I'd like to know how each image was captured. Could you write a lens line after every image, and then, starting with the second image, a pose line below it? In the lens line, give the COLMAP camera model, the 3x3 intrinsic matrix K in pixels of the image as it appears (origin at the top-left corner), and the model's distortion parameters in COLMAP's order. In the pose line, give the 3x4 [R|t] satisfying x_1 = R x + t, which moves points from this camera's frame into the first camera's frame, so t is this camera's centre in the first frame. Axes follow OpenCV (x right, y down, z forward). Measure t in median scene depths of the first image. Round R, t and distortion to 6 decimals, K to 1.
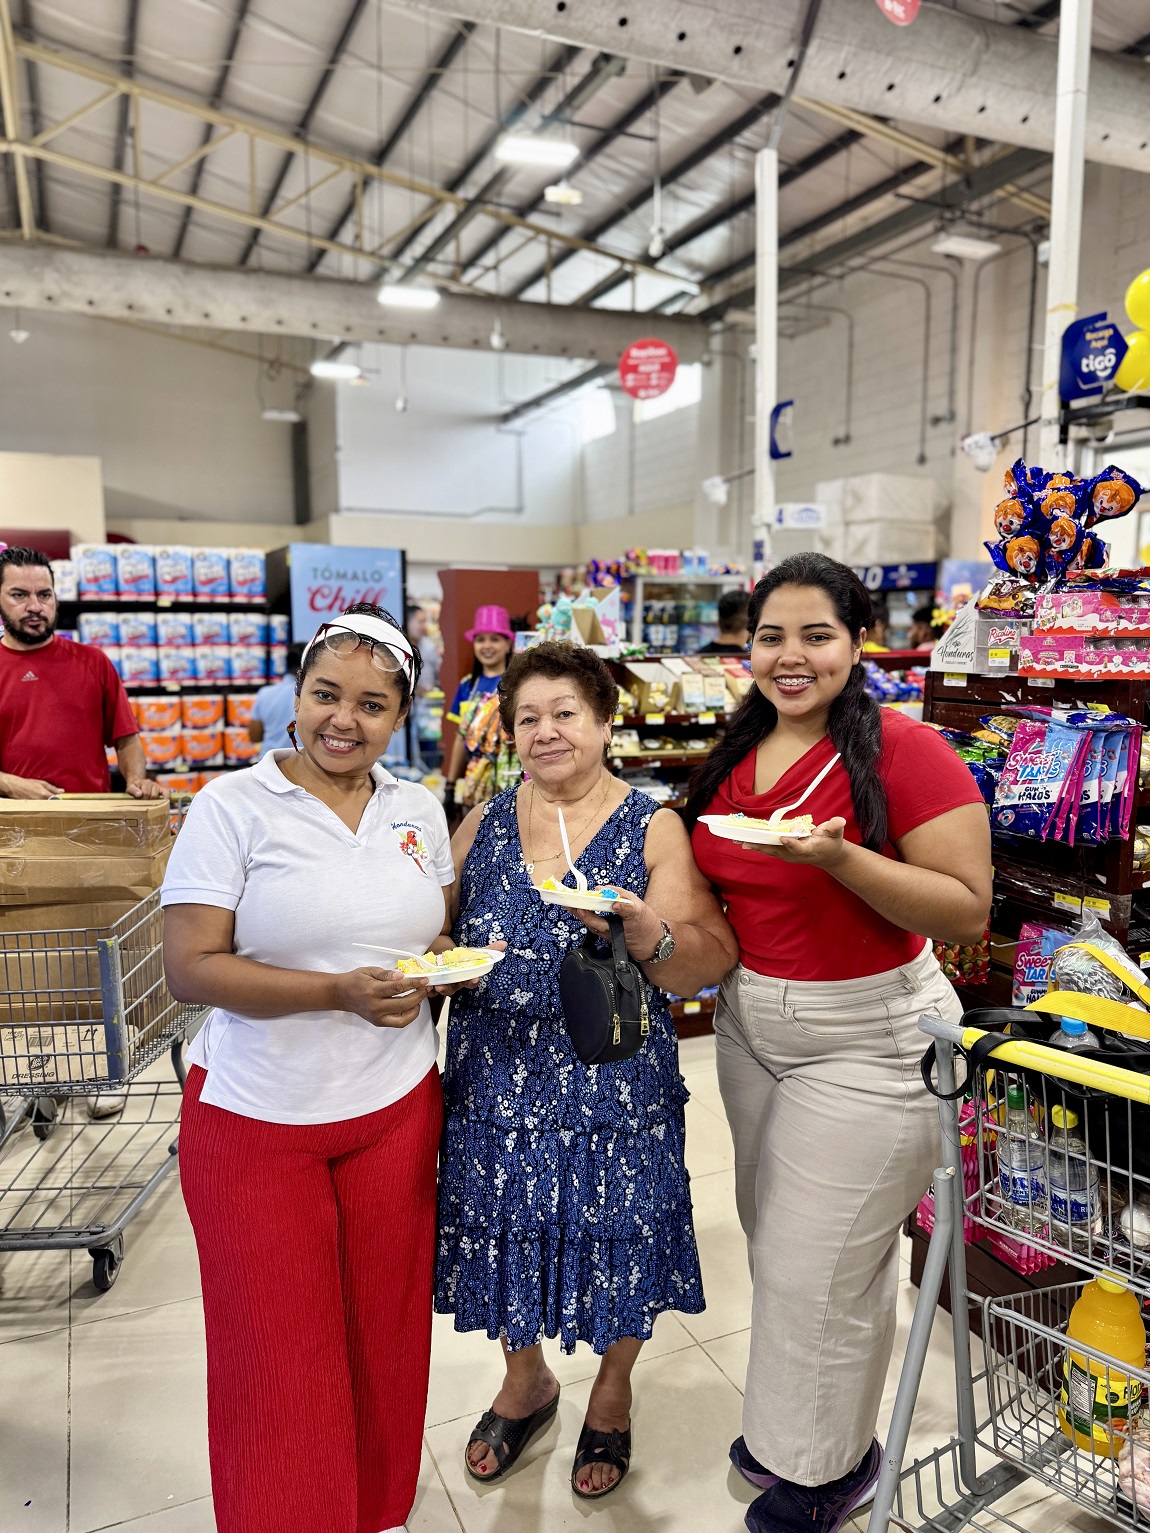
lens RADIAL K [[1088.6, 0, 579.8], [0, 1088.6, 771.9], [0, 0, 1]] dist [0.033005, -0.032923]
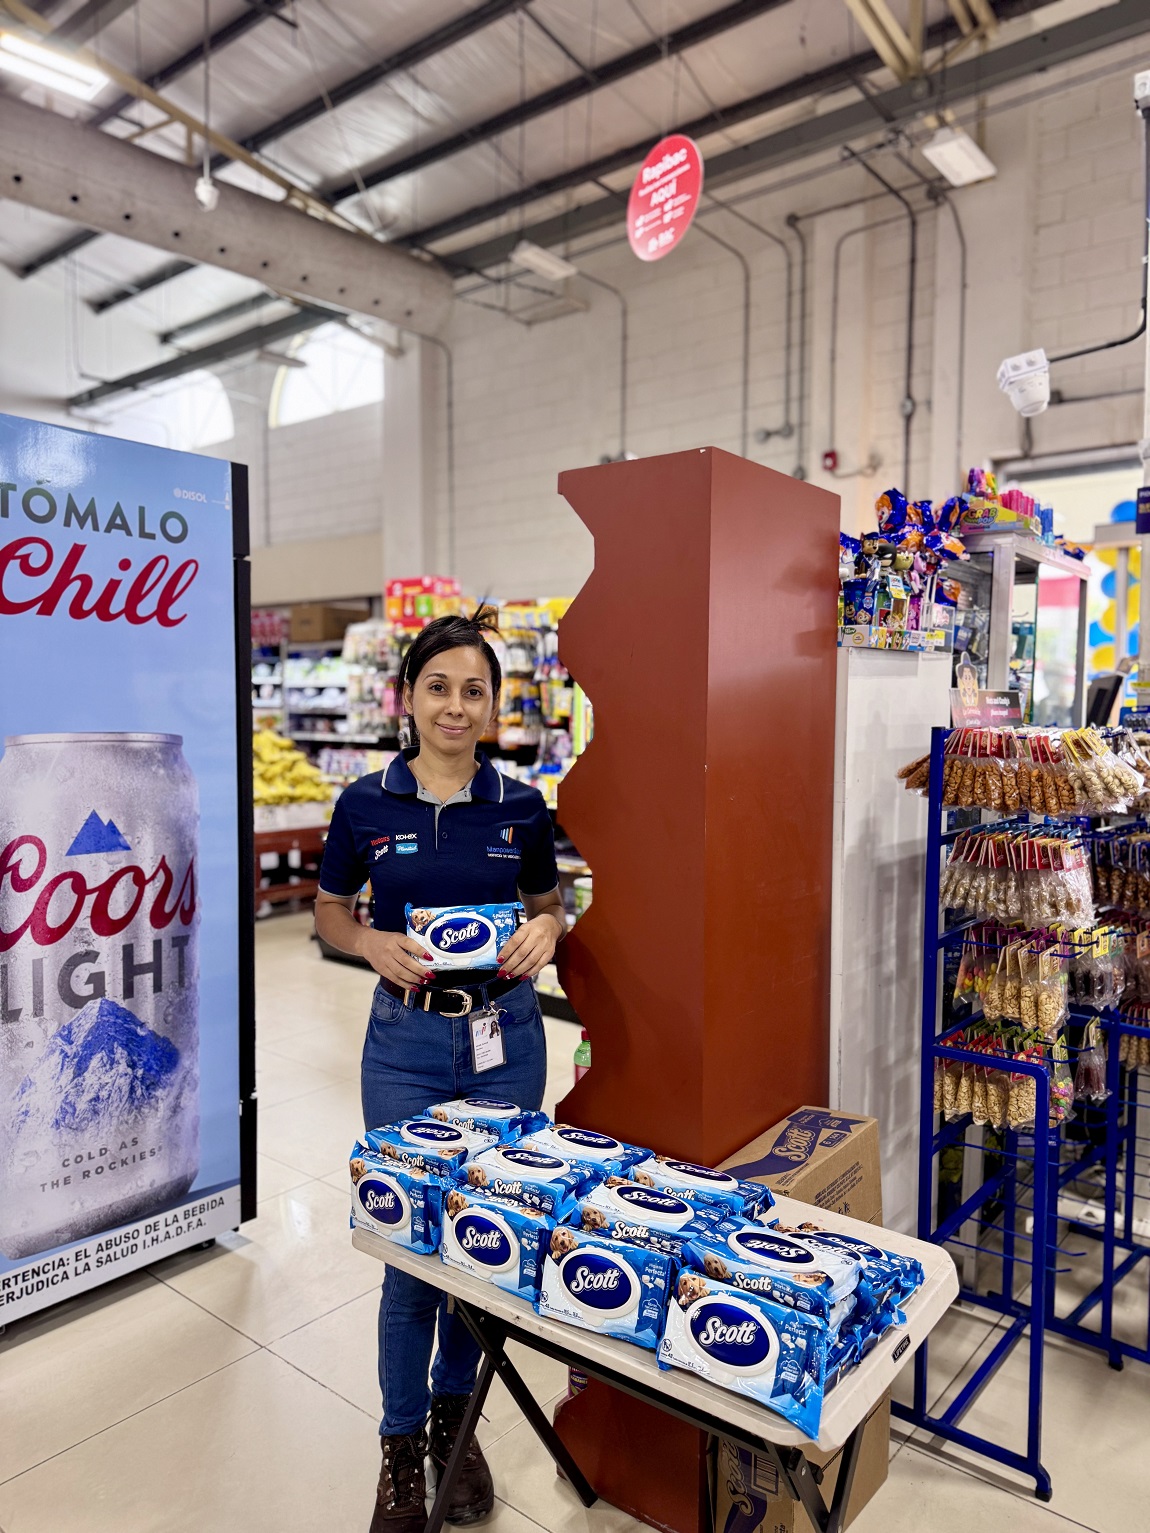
lens RADIAL K [[1088.6, 0, 579.8], [0, 1088.6, 771.9], [0, 0, 1]] dist [0.033005, -0.032923]
pose [[0.899716, -0.019666, 0.436032, -0.154420], [0.050729, 0.996926, -0.059713, -0.044449], [-0.433517, 0.075844, 0.897948, 0.412381]]
